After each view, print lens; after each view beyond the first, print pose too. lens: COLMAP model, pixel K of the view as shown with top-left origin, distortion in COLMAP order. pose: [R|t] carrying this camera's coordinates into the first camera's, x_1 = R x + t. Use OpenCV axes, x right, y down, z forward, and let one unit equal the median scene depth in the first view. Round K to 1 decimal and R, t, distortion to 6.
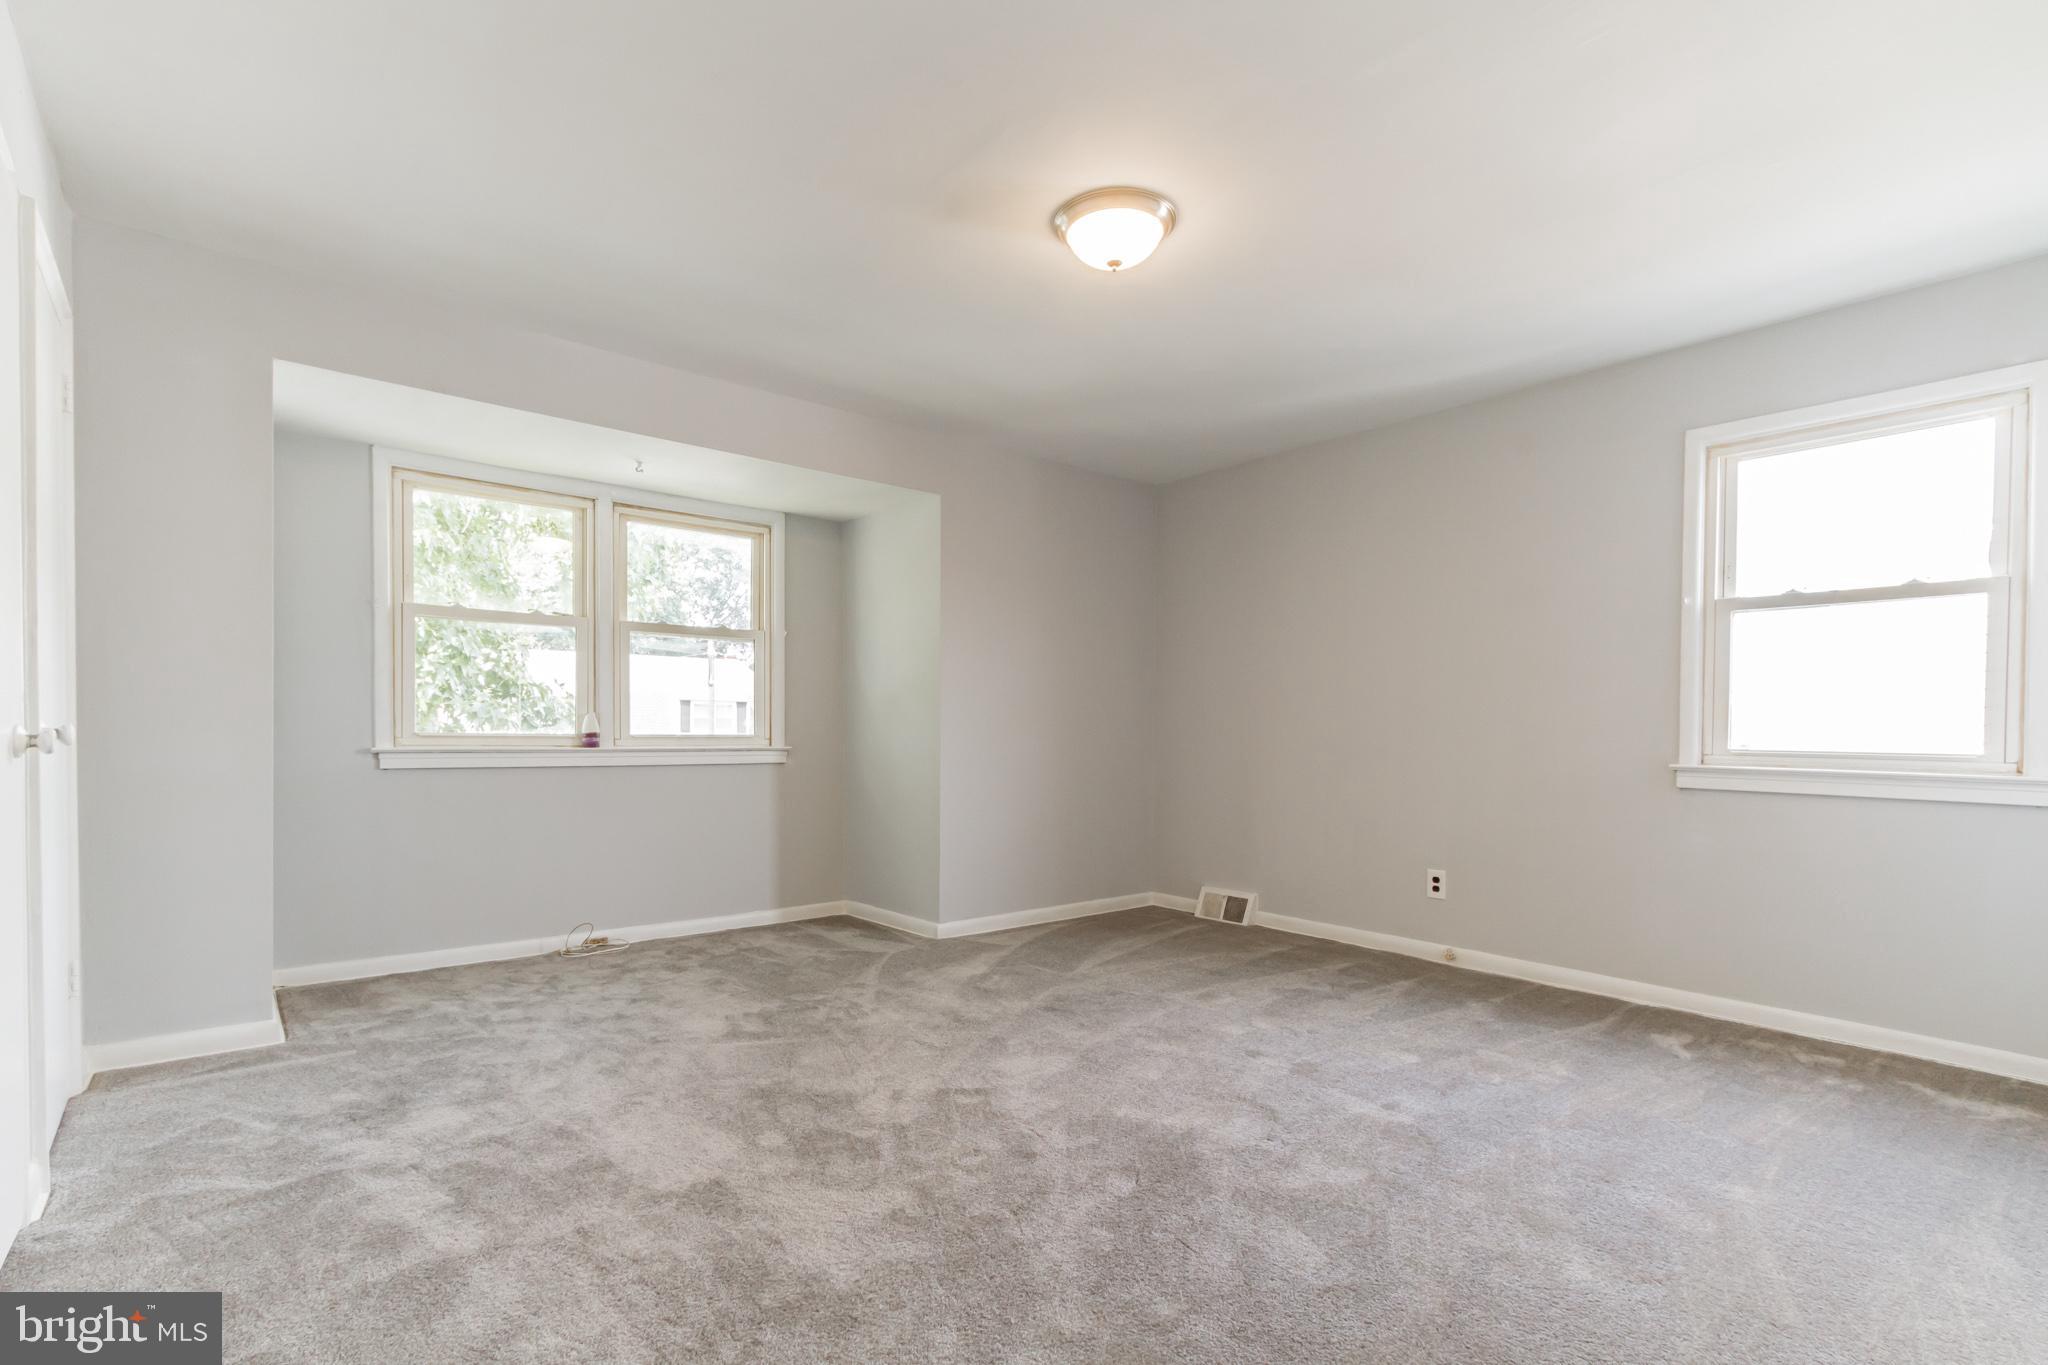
lens RADIAL K [[931.4, 0, 1026.5], [0, 931.4, 719.7], [0, 0, 1]] dist [0.000332, -0.000163]
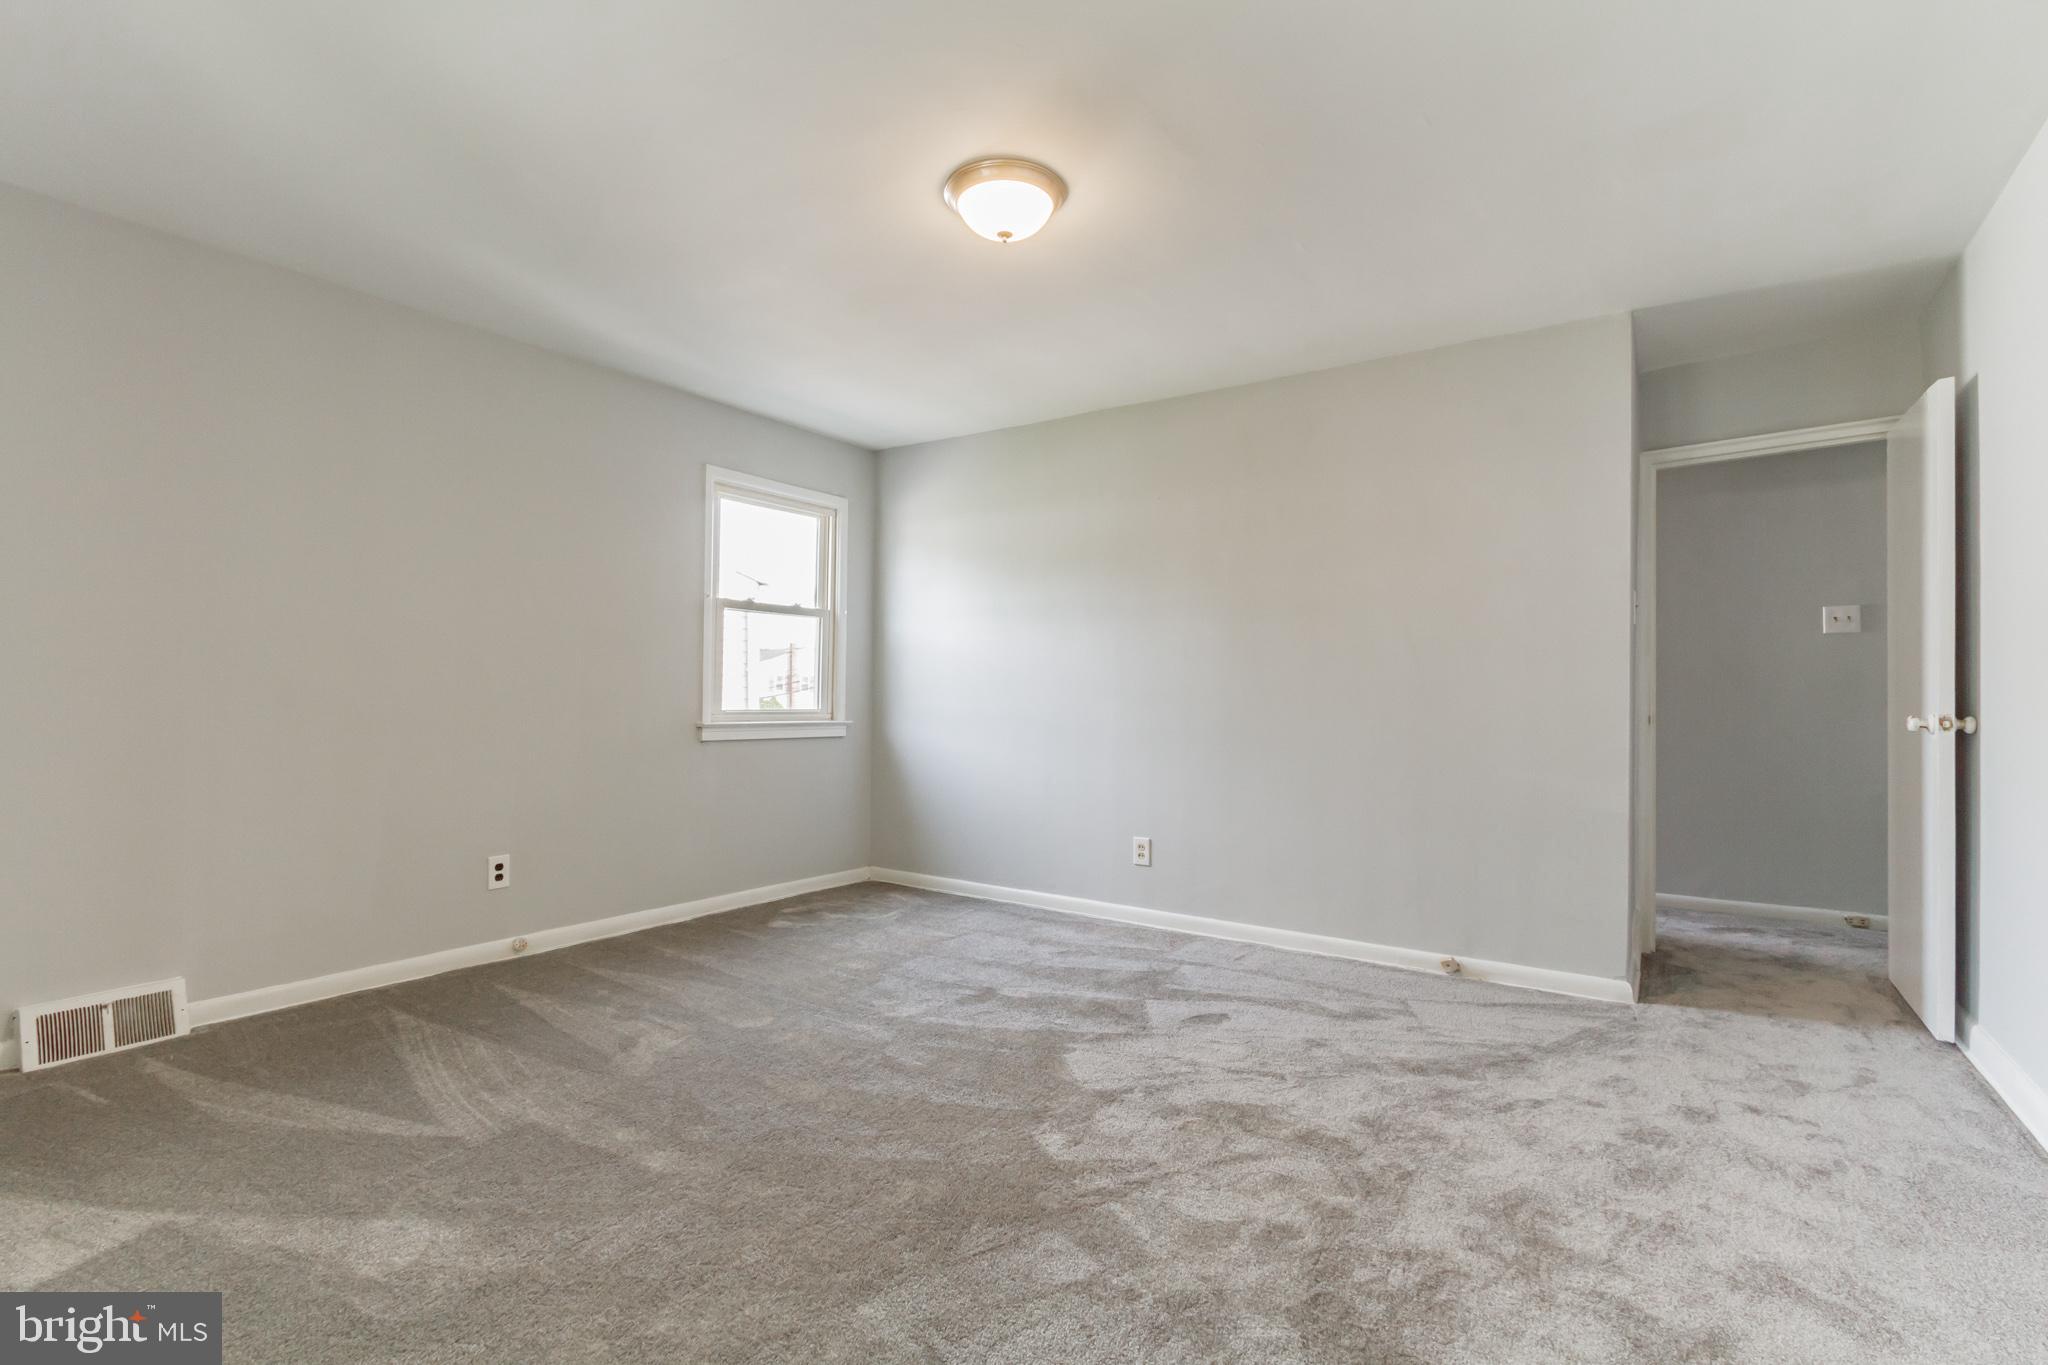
lens RADIAL K [[921.0, 0, 1024.0], [0, 921.0, 682.5], [0, 0, 1]] dist [0.000100, -0.000088]
pose [[-0.268481, 0.011501, 0.963216, -0.535505], [-0.011214, 0.999824, -0.015064, 0.006208], [-0.963220, -0.014846, -0.268304, 0.770369]]
